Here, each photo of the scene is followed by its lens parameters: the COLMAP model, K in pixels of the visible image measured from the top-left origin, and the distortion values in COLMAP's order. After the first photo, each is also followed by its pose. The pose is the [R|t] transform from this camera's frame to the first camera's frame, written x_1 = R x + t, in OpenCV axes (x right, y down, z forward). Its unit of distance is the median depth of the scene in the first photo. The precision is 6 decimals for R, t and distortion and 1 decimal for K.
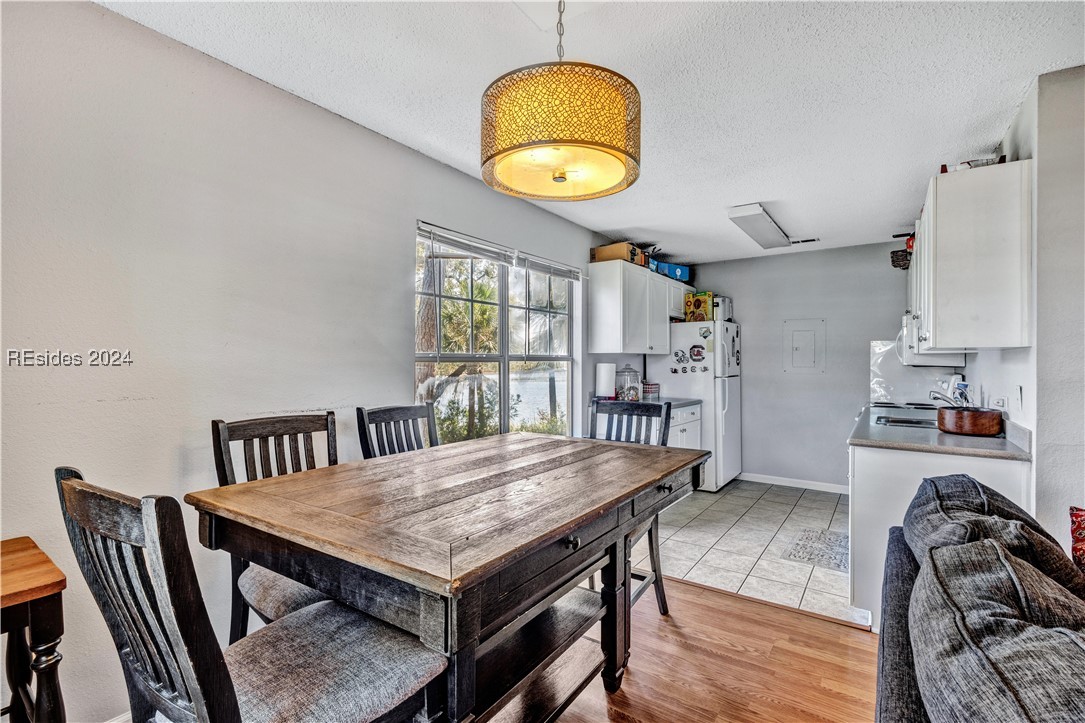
lens RADIAL K [[497.1, 0, 534.4], [0, 497.1, 358.2], [0, 0, 1]] dist [0.000548, 0.000083]
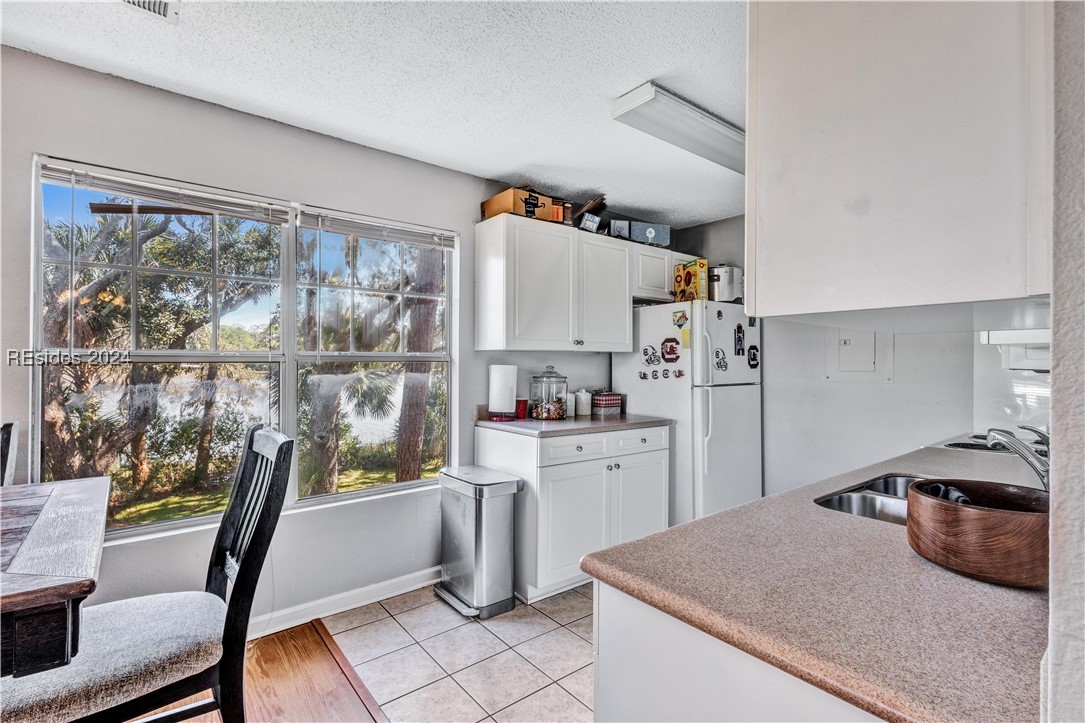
lens RADIAL K [[497.8, 0, 539.1], [0, 497.8, 367.6], [0, 0, 1]] dist [0.003980, 0.000284]
pose [[0.959122, 0.002346, -0.282983, 0.633763], [0.002074, 0.999881, 0.015319, 0.005539], [0.282985, -0.015280, 0.959002, 0.545039]]
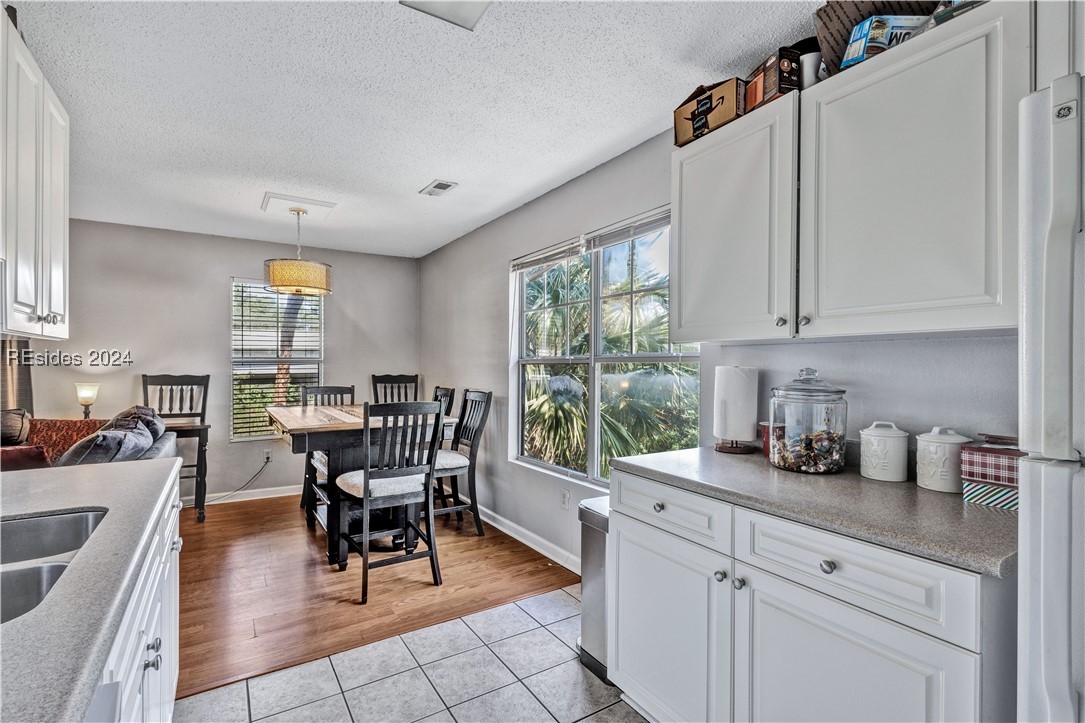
lens RADIAL K [[500.5, 0, 541.1], [0, 500.5, 361.1], [0, 0, 1]] dist [0.003534, -0.000006]
pose [[-0.383961, -0.011184, -0.923282, 1.032052], [-0.001340, 0.999932, -0.011556, 0.018694], [0.923348, -0.003200, -0.383950, 1.632508]]
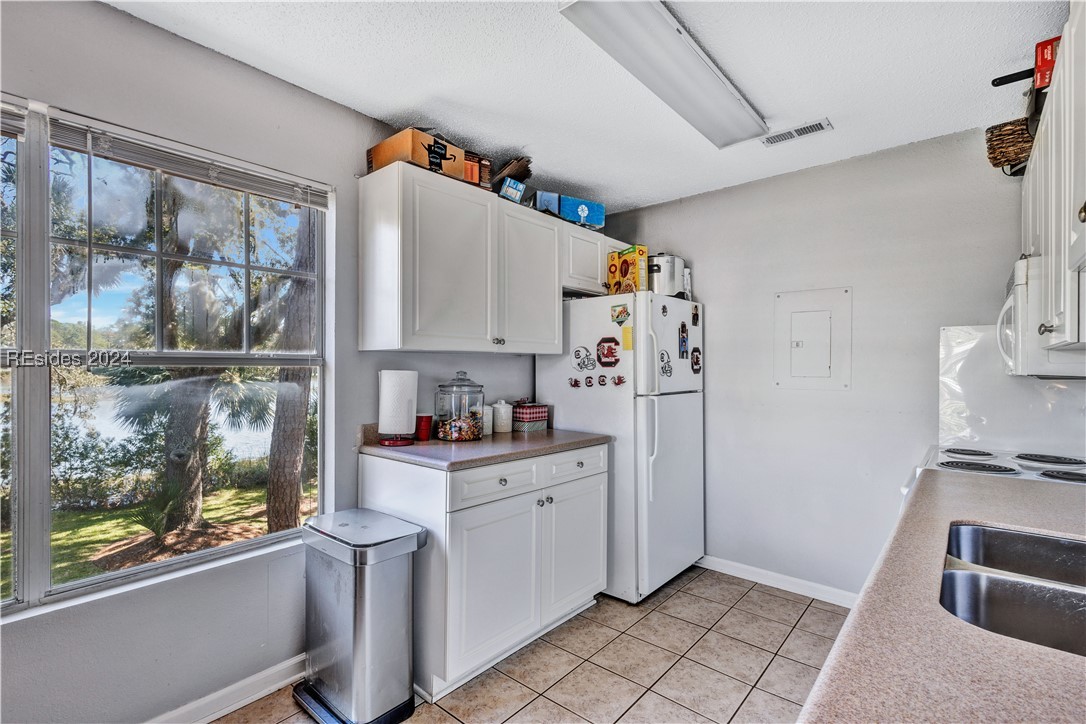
lens RADIAL K [[498.3, 0, 539.6], [0, 498.3, 368.1], [0, 0, 1]] dist [0.003980, 0.000284]
pose [[0.995723, 0.000139, -0.092392, 0.550881], [0.000670, 0.999962, 0.008720, 0.005911], [0.092390, -0.008744, 0.995685, 0.790295]]
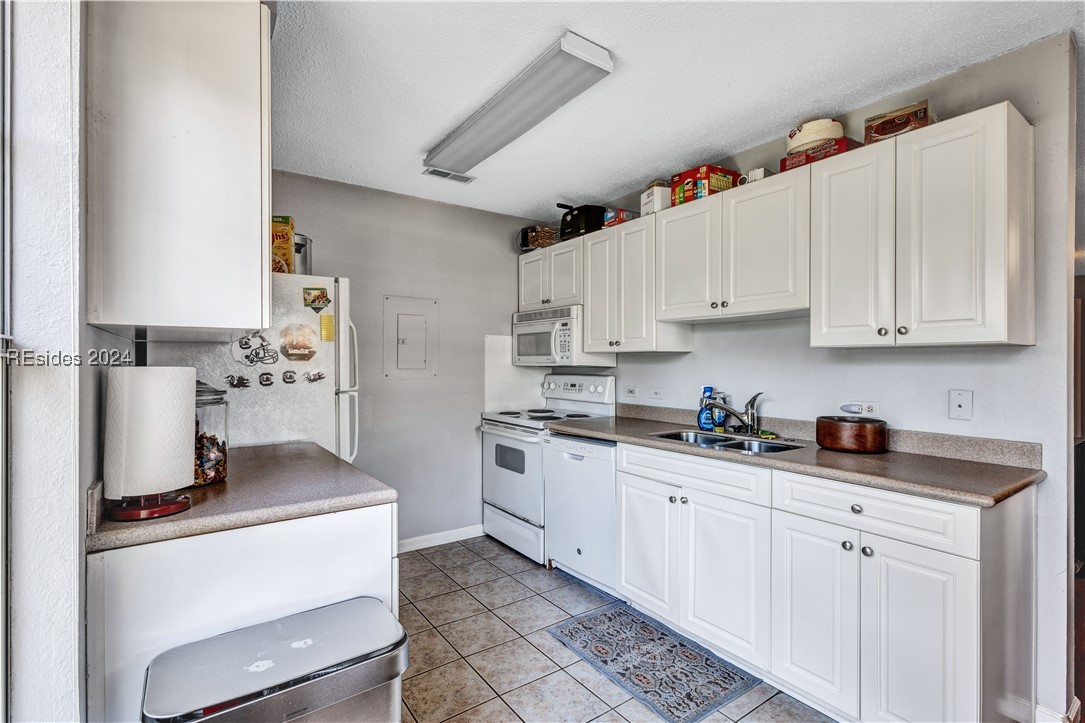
lens RADIAL K [[496.8, 0, 542.5], [0, 496.8, 361.5], [0, 0, 1]] dist [0.010164, -0.000748]
pose [[0.330898, -0.000283, 0.943667, -0.063358], [-0.005671, 0.999981, 0.002288, 0.010053], [-0.943650, -0.006108, 0.330890, 1.151301]]
